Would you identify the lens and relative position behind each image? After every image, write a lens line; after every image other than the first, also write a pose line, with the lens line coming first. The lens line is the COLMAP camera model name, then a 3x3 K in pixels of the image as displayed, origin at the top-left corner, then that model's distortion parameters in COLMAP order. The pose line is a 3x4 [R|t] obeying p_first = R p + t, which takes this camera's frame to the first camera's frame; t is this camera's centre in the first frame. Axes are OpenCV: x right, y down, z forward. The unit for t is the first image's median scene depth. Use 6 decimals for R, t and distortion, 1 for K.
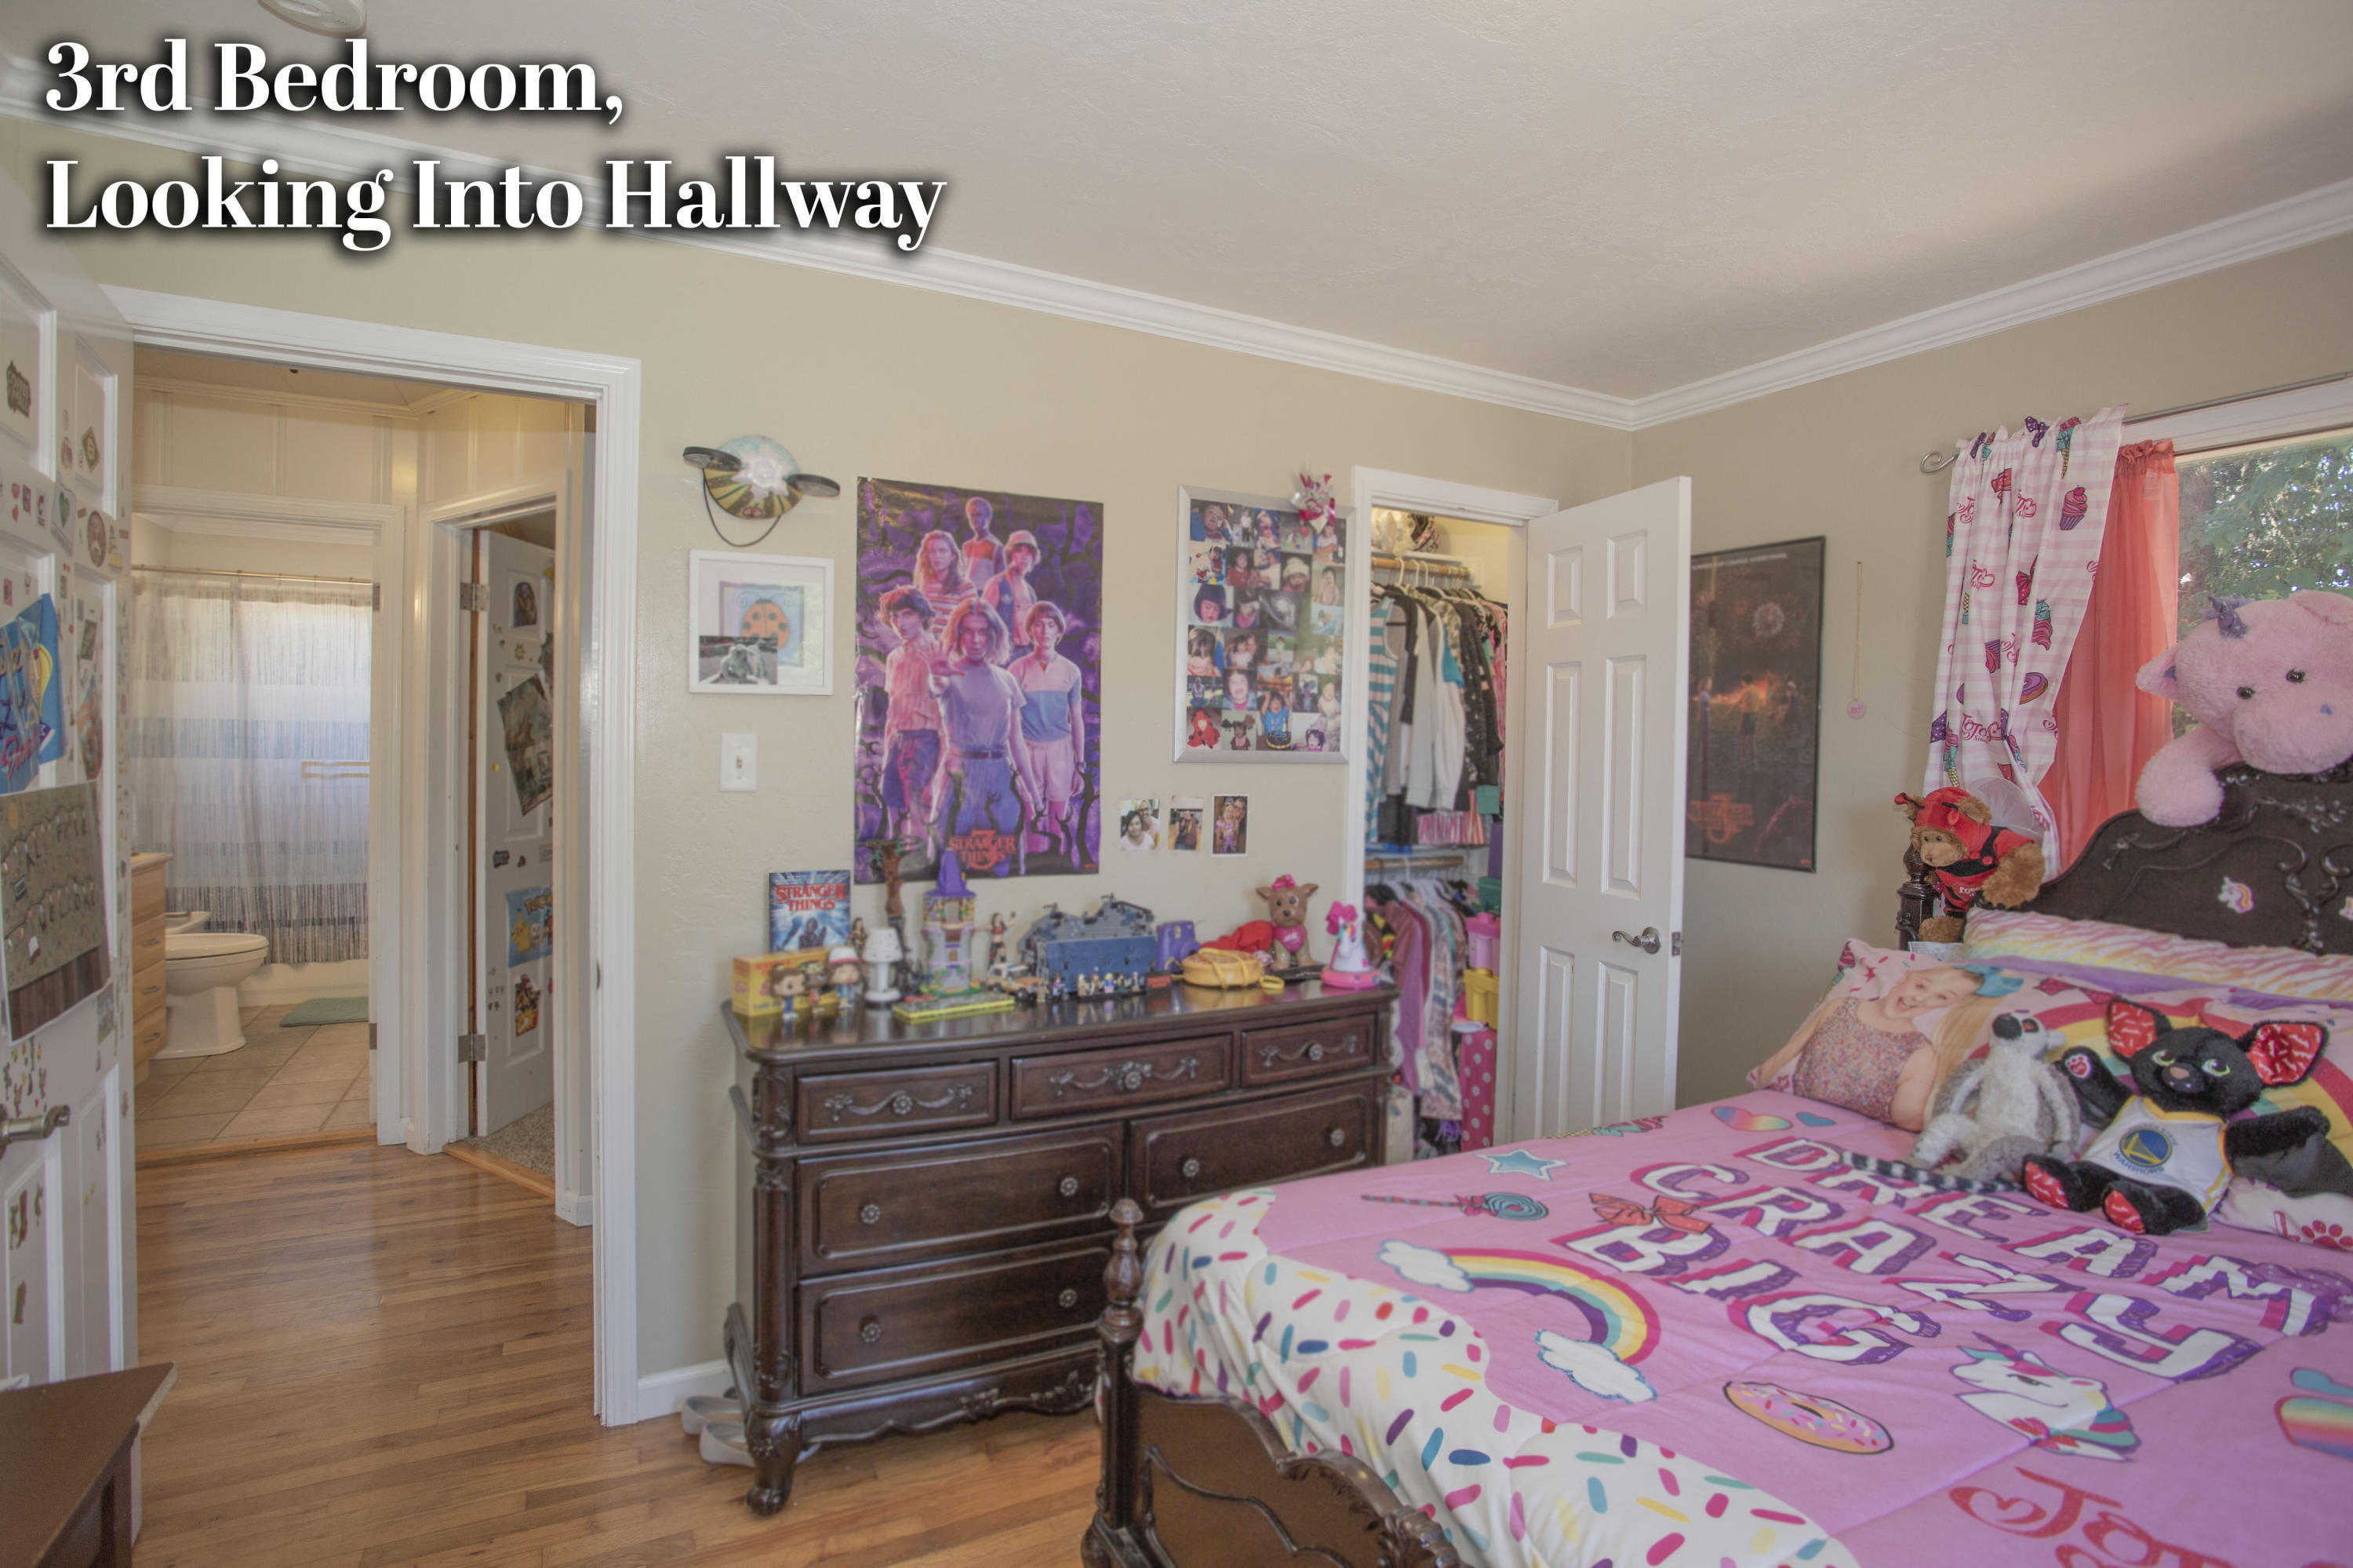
lens RADIAL K [[1135.8, 0, 1170.6], [0, 1135.8, 768.8], [0, 0, 1]] dist [-0.086797, 0.052465]
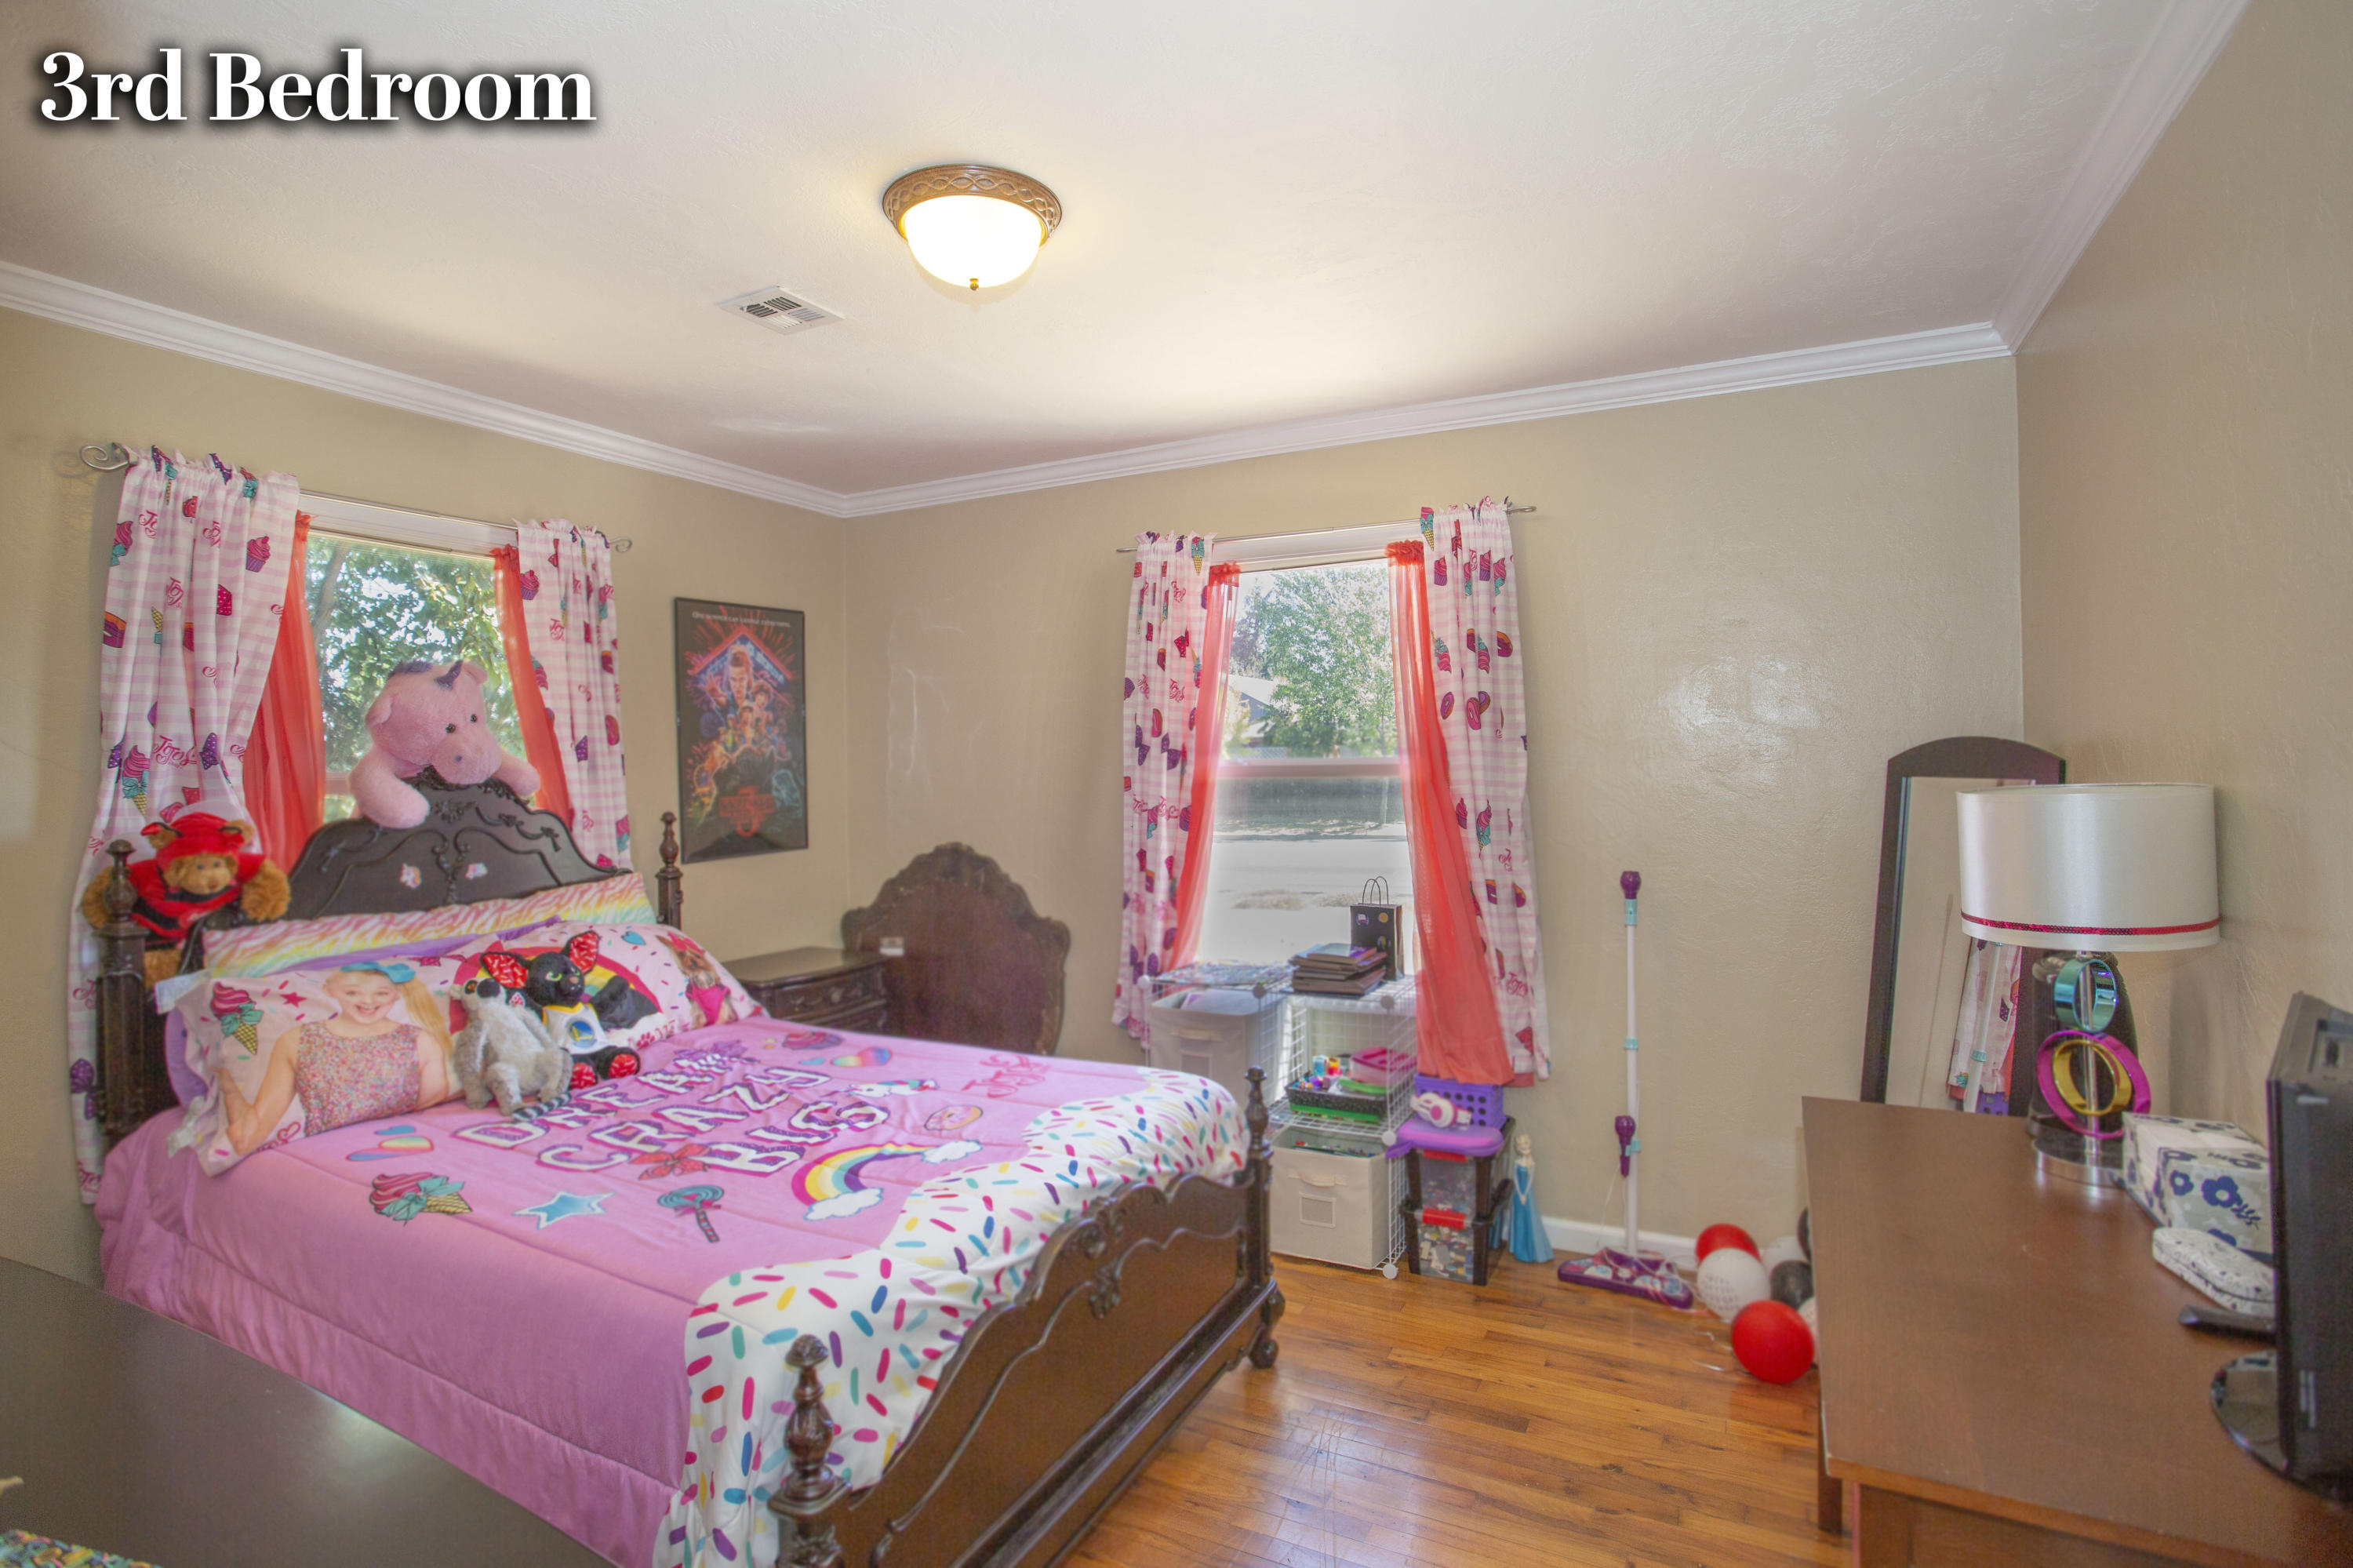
lens RADIAL K [[1135.8, 0, 1170.6], [0, 1135.8, 768.8], [0, 0, 1]] dist [-0.086797, 0.052465]
pose [[-0.573599, -0.015150, 0.818996, -0.912369], [0.021061, 0.999226, 0.033234, -0.056159], [-0.818866, 0.036312, -0.572836, 1.320414]]
